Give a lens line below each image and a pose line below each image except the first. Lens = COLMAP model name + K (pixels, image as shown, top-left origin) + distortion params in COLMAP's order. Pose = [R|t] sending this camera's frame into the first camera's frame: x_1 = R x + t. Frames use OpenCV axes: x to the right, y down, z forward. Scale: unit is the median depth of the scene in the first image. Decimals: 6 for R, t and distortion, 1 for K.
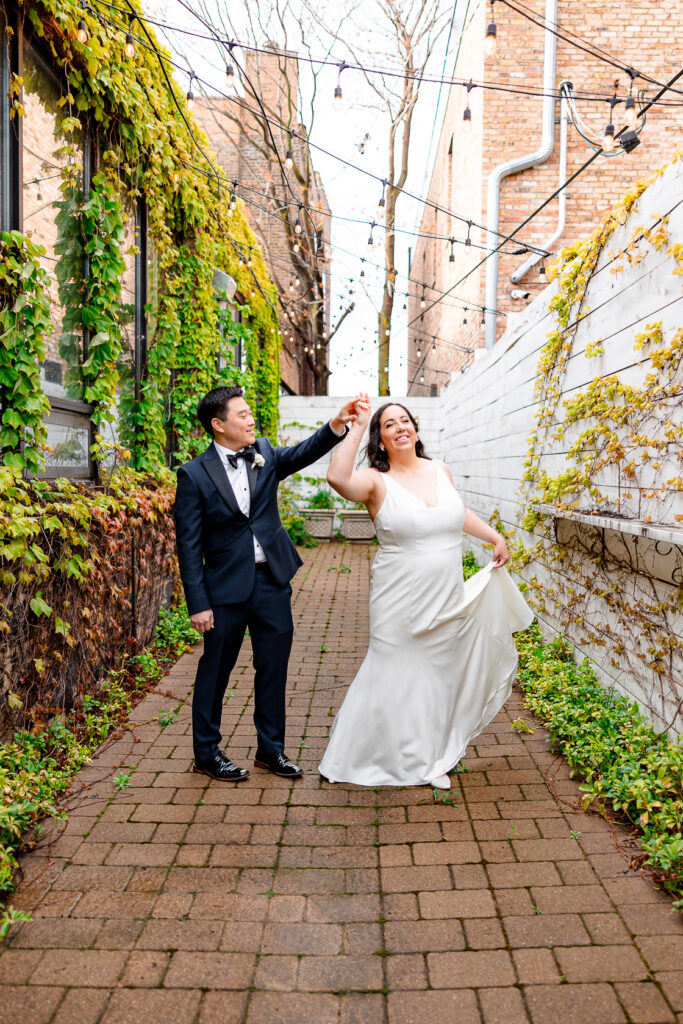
lens RADIAL K [[787.6, 0, 328.7], [0, 787.6, 508.8], [0, 0, 1]] dist [-0.001126, -0.004438]
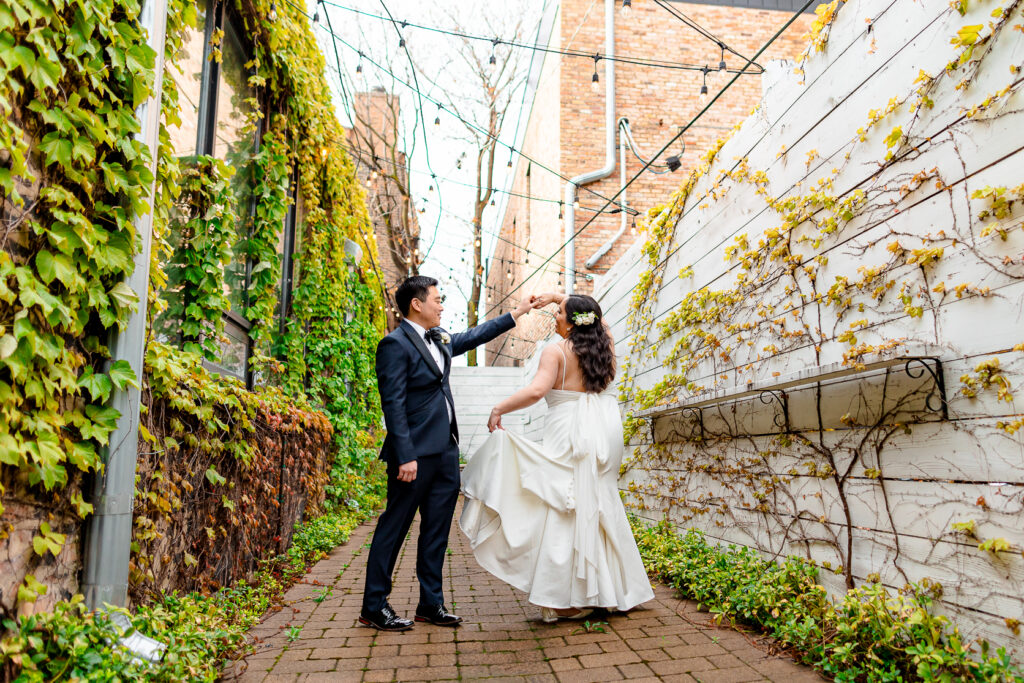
lens RADIAL K [[696.1, 0, 512.6], [0, 696.1, 368.7], [0, 0, 1]] dist [-0.000042, -0.000696]
pose [[0.988660, 0.014613, 0.149458, -0.080251], [0.012191, 0.984159, -0.176868, 0.113432], [-0.149675, 0.176684, 0.972821, -0.012020]]
